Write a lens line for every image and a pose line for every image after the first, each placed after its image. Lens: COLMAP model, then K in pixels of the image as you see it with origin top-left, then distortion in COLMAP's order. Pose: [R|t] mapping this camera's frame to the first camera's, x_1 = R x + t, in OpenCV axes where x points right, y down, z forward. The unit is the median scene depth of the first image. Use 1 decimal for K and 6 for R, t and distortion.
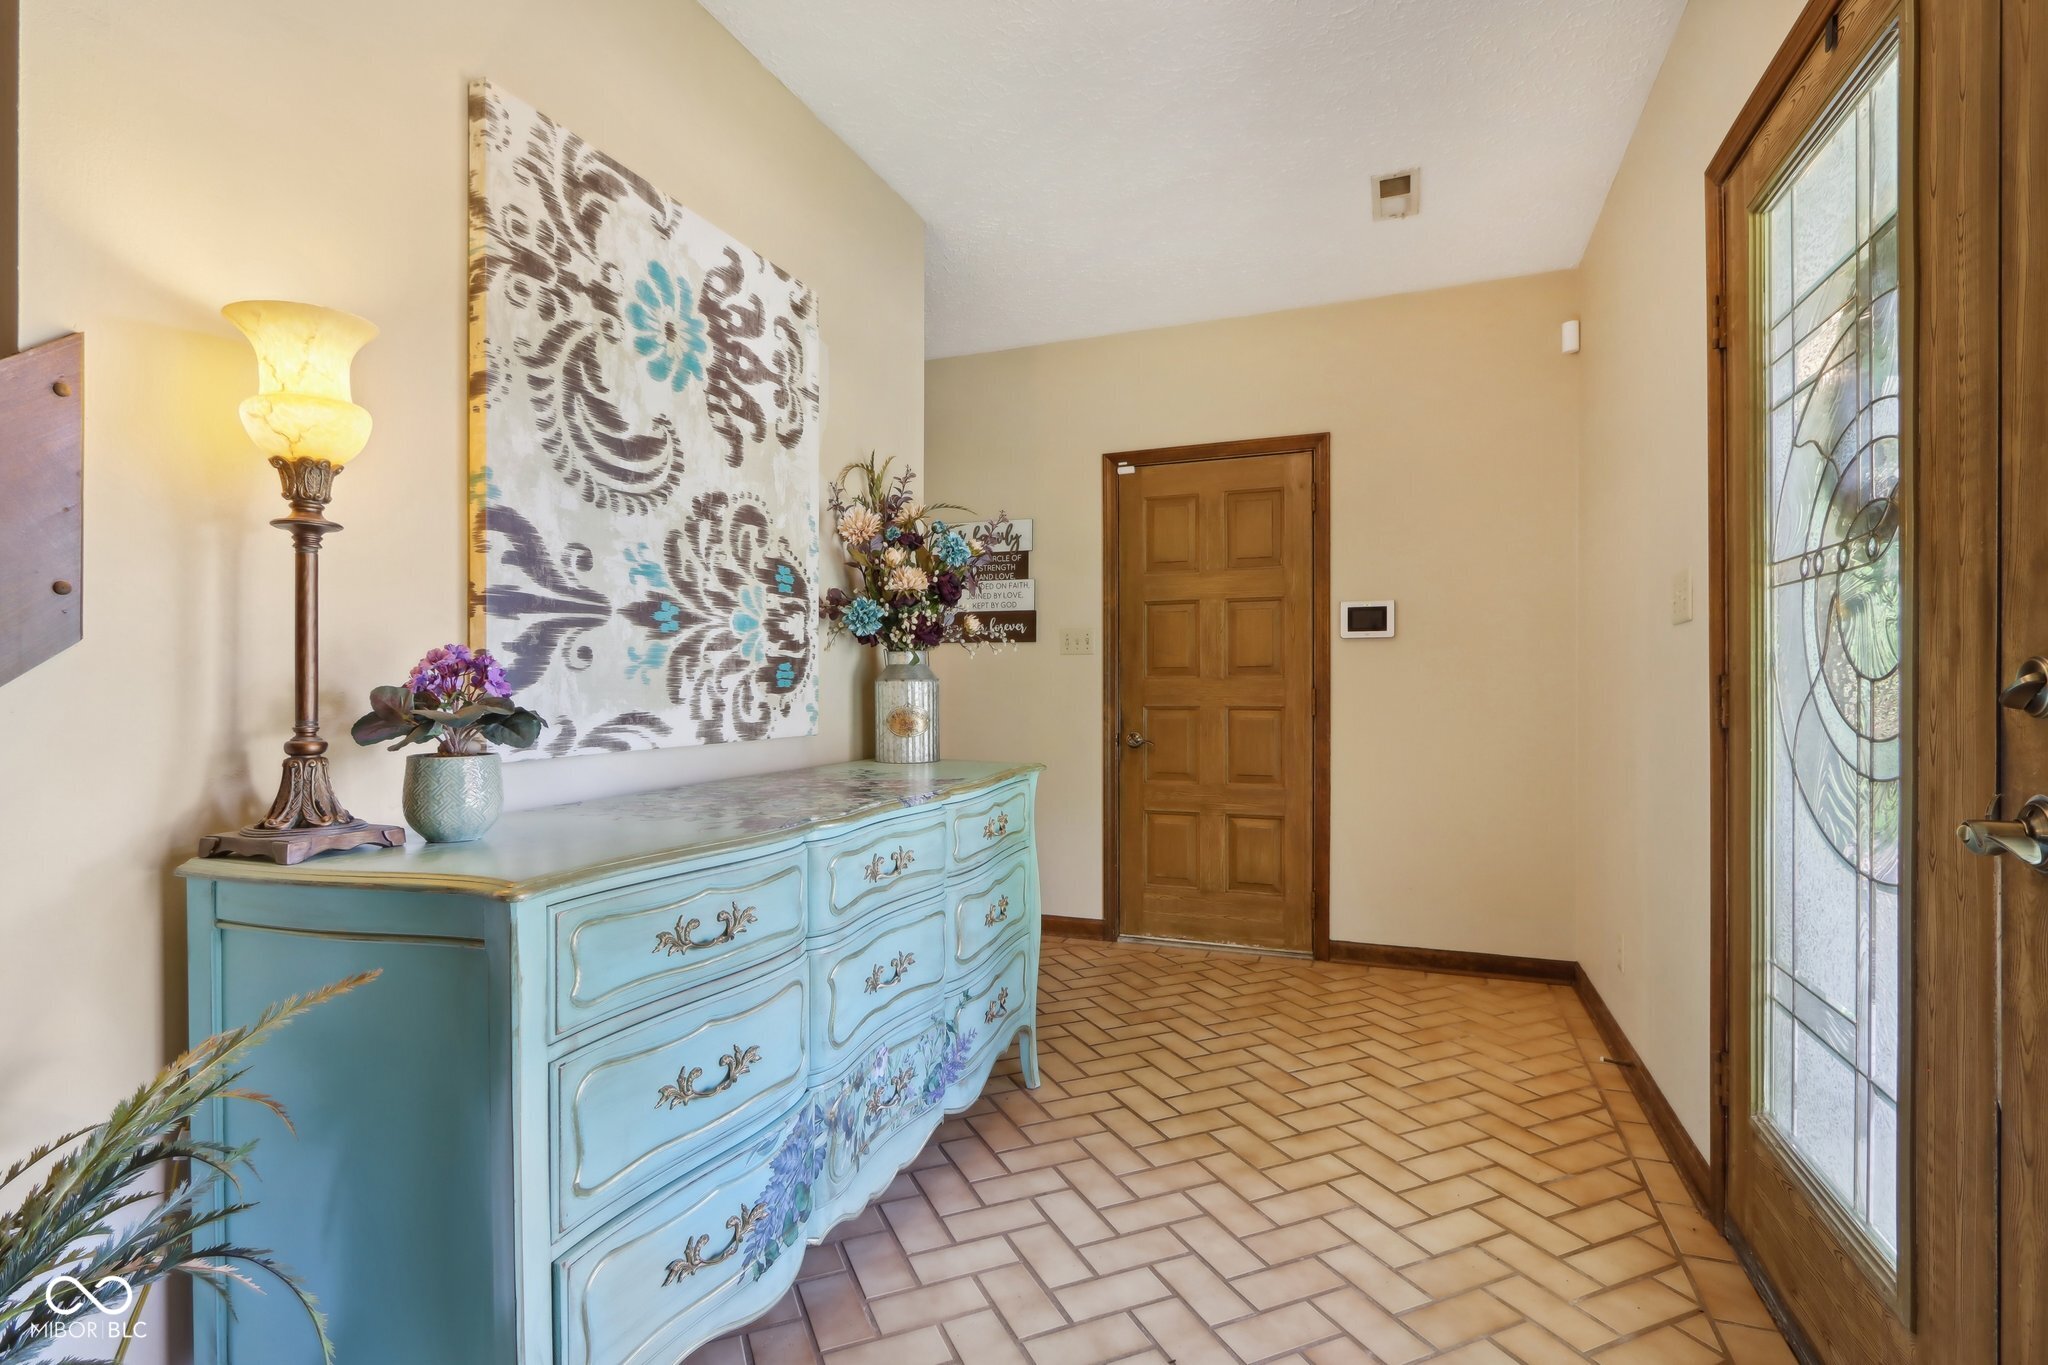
lens RADIAL K [[967.5, 0, 1010.8], [0, 967.5, 698.4], [0, 0, 1]] dist [-0.023269, 0.004197]
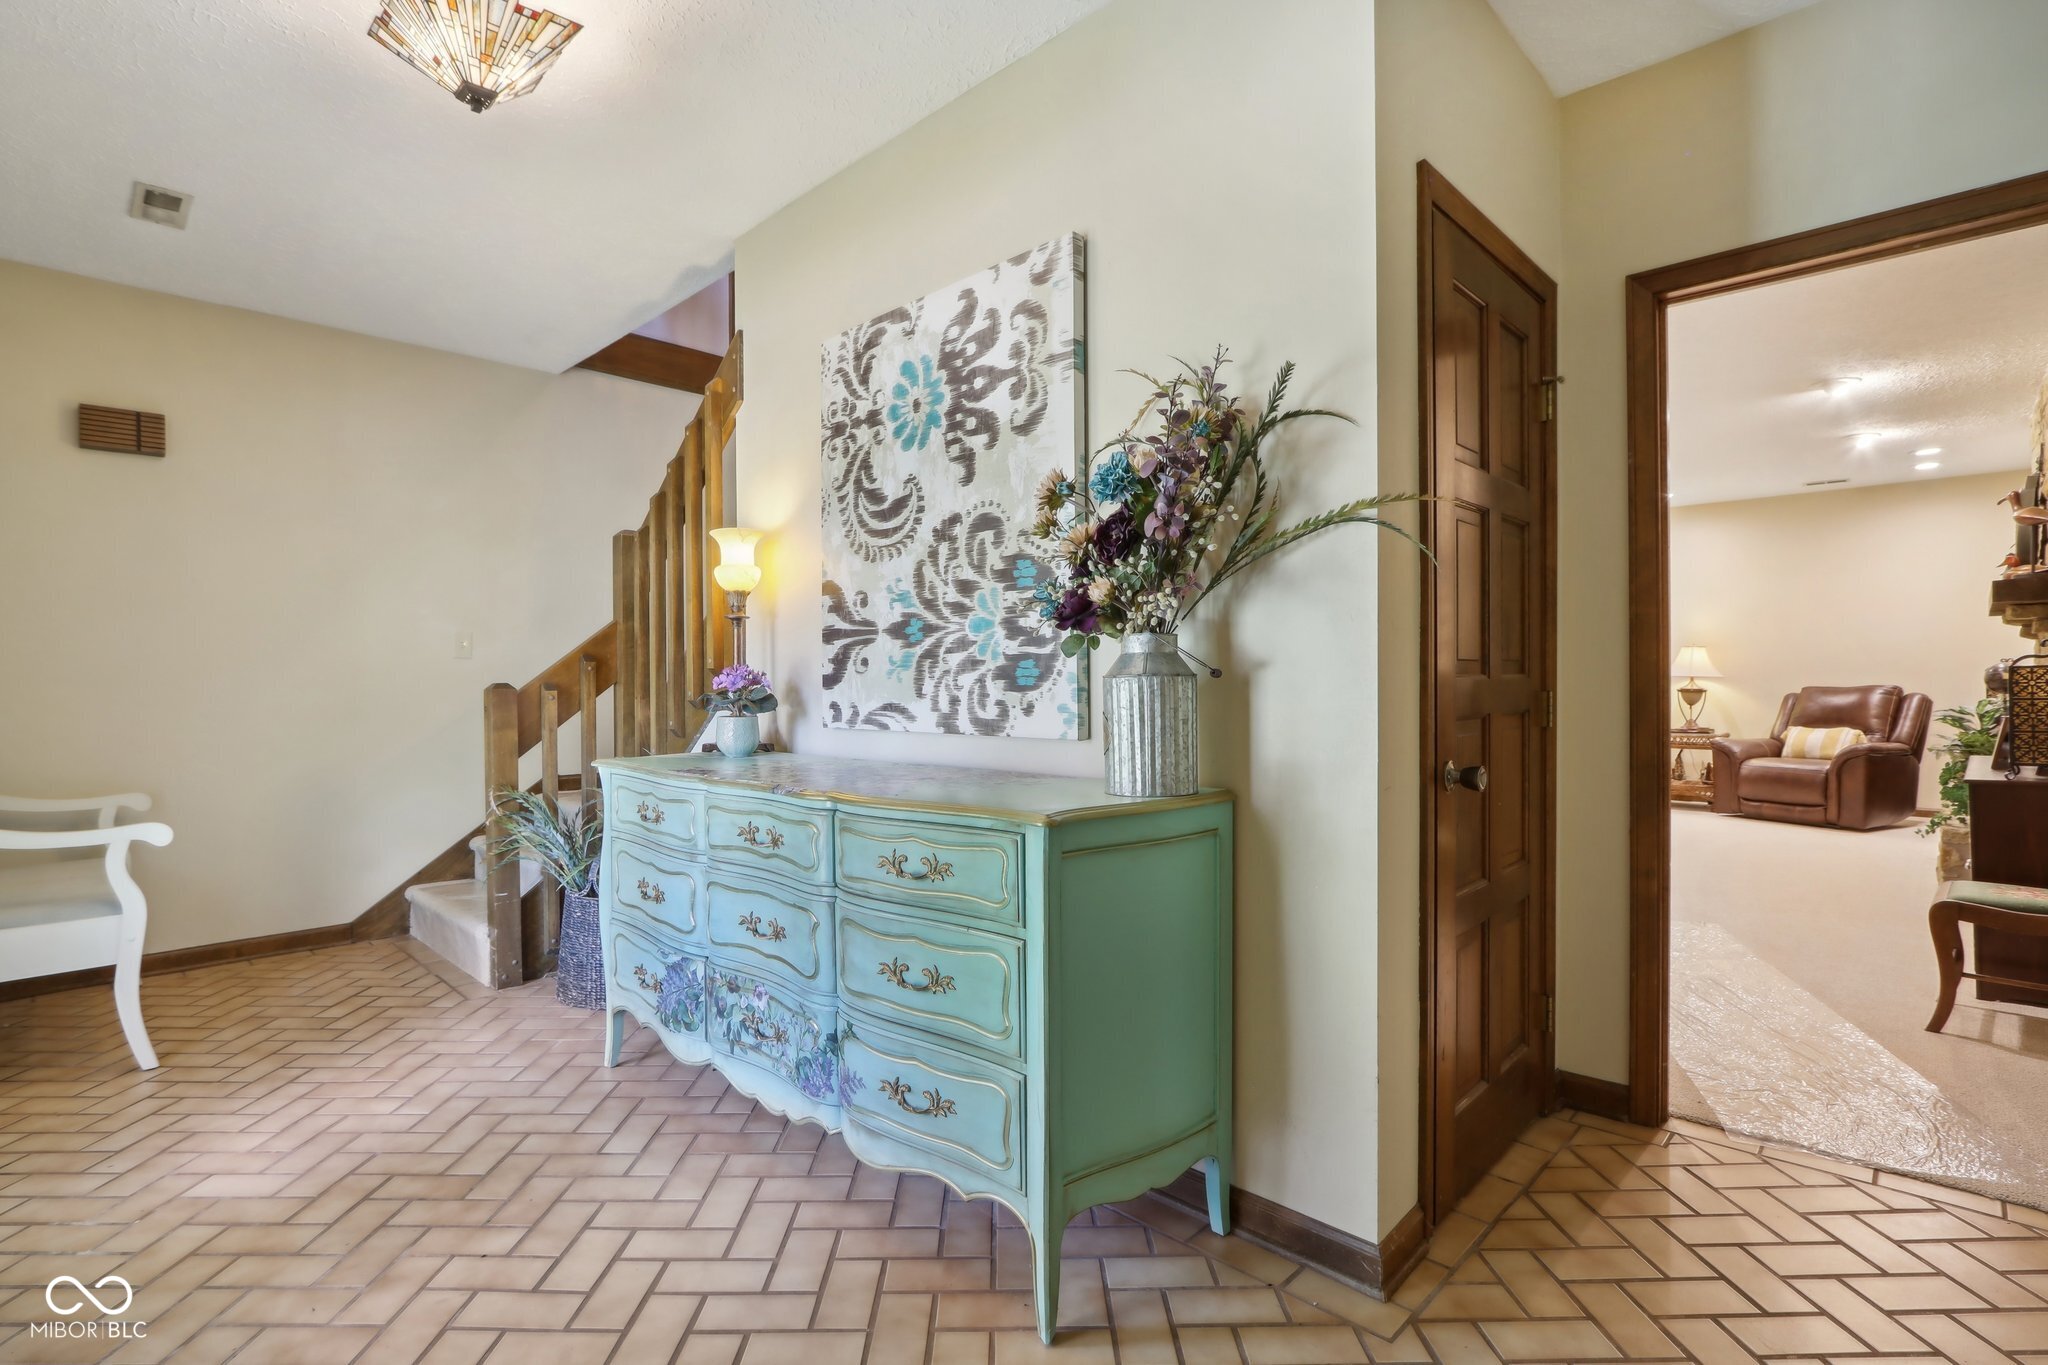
lens RADIAL K [[967.5, 0, 998.0], [0, 967.5, 687.1], [0, 0, 1]] dist [-0.023269, 0.004197]
pose [[-0.387470, 0.013472, -0.921784, 0.764179], [-0.005254, 0.999845, 0.016822, -0.029659], [0.921867, 0.011361, -0.387339, 1.549936]]
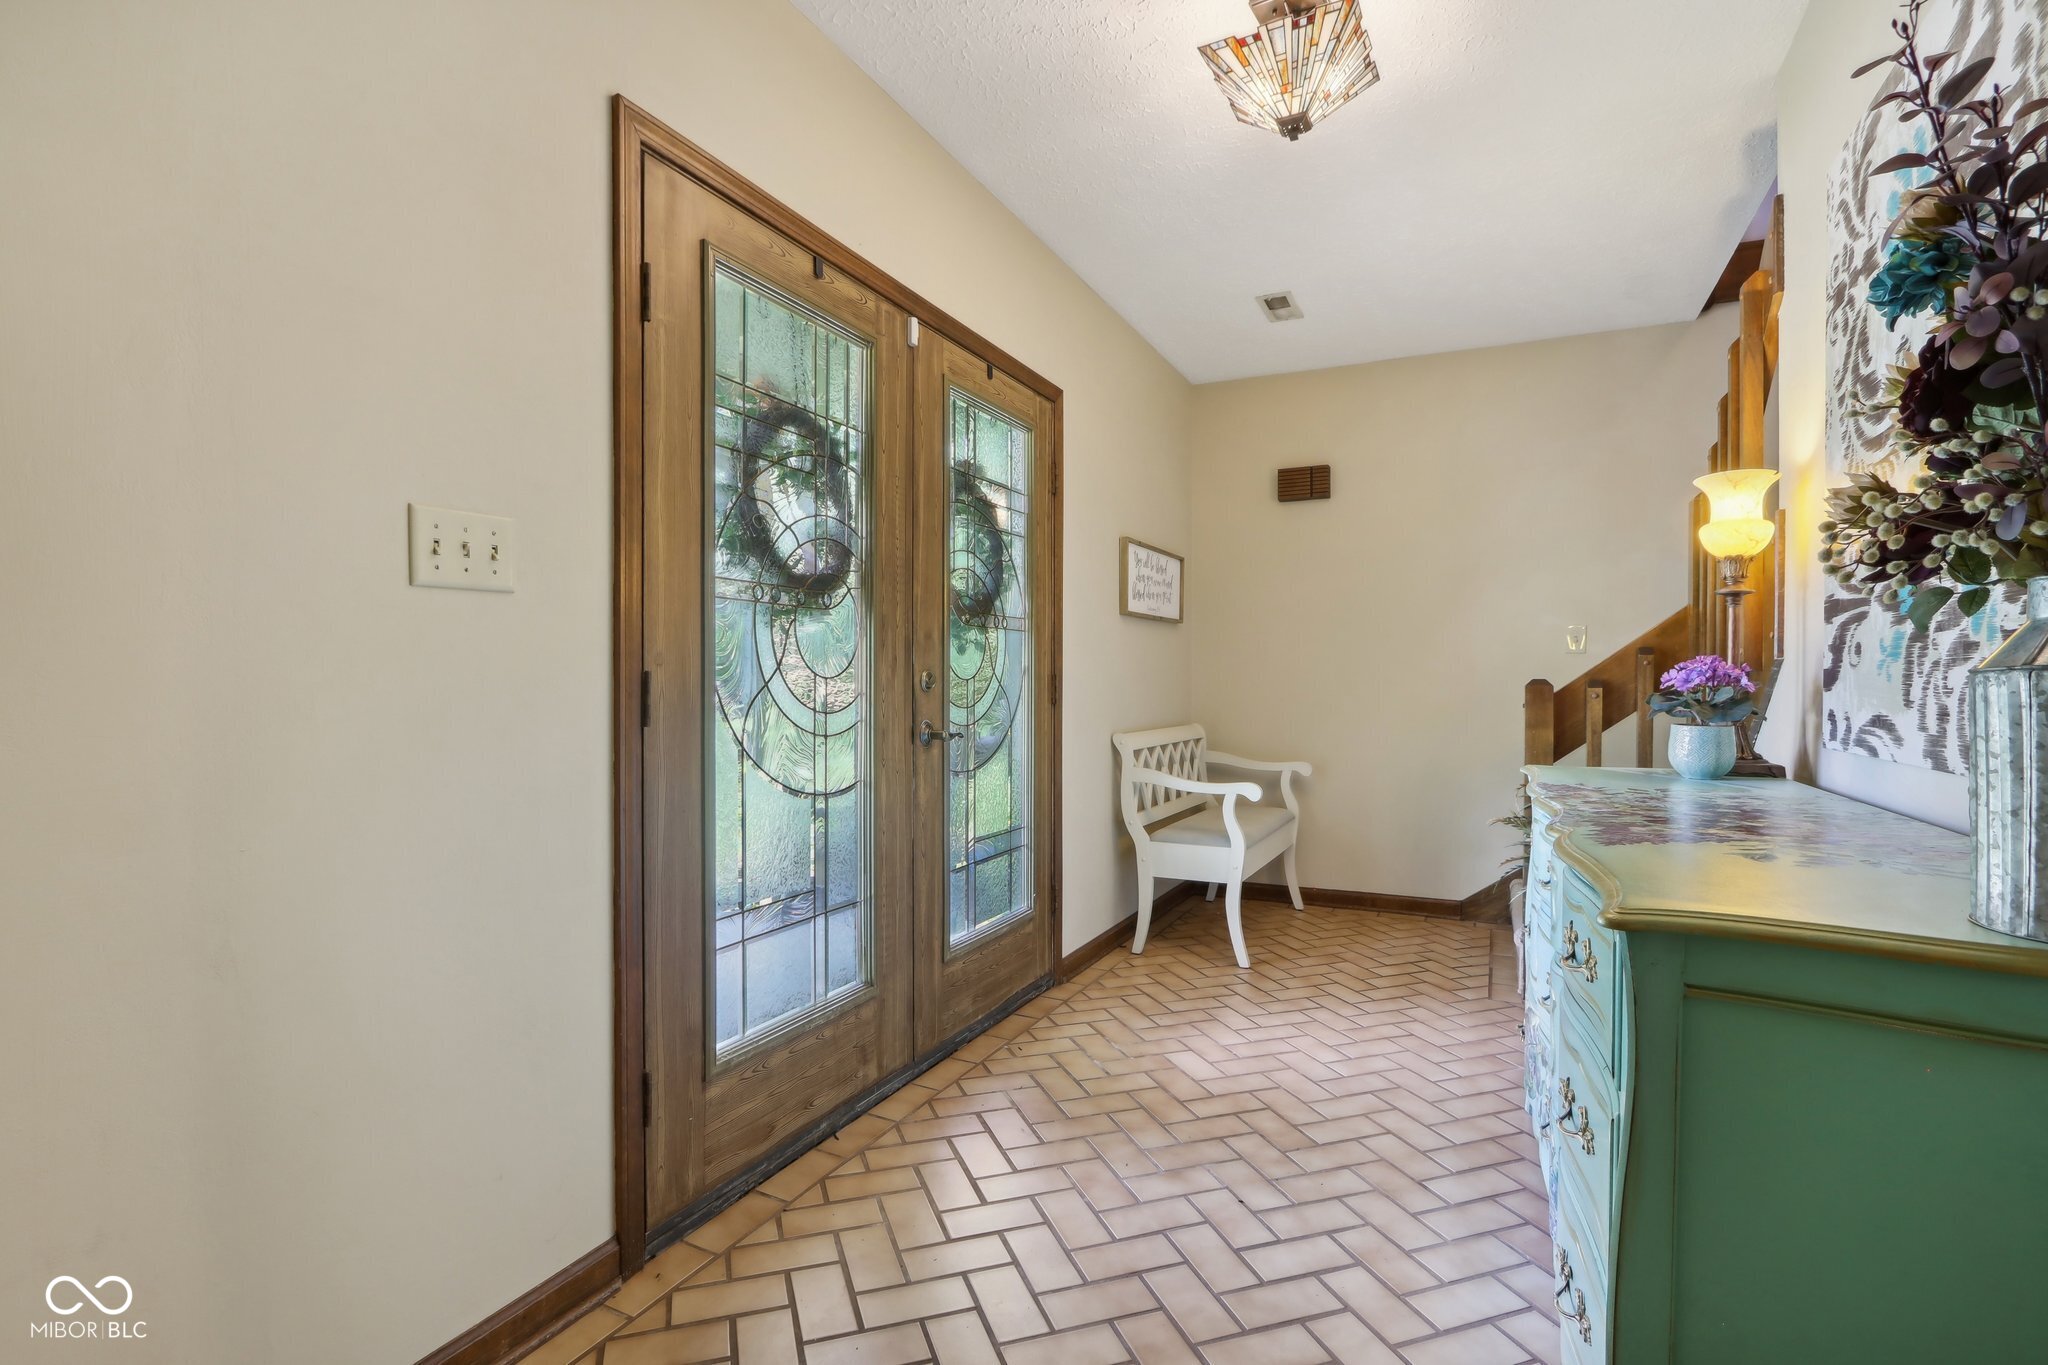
lens RADIAL K [[967.5, 0, 1022.7], [0, 967.5, 688.3], [0, 0, 1]] dist [-0.023269, 0.004197]
pose [[-0.997520, -0.000921, 0.070375, 0.283549], [0.000740, 0.999722, 0.023573, -0.026816], [-0.070377, 0.023566, -0.997242, 1.749258]]
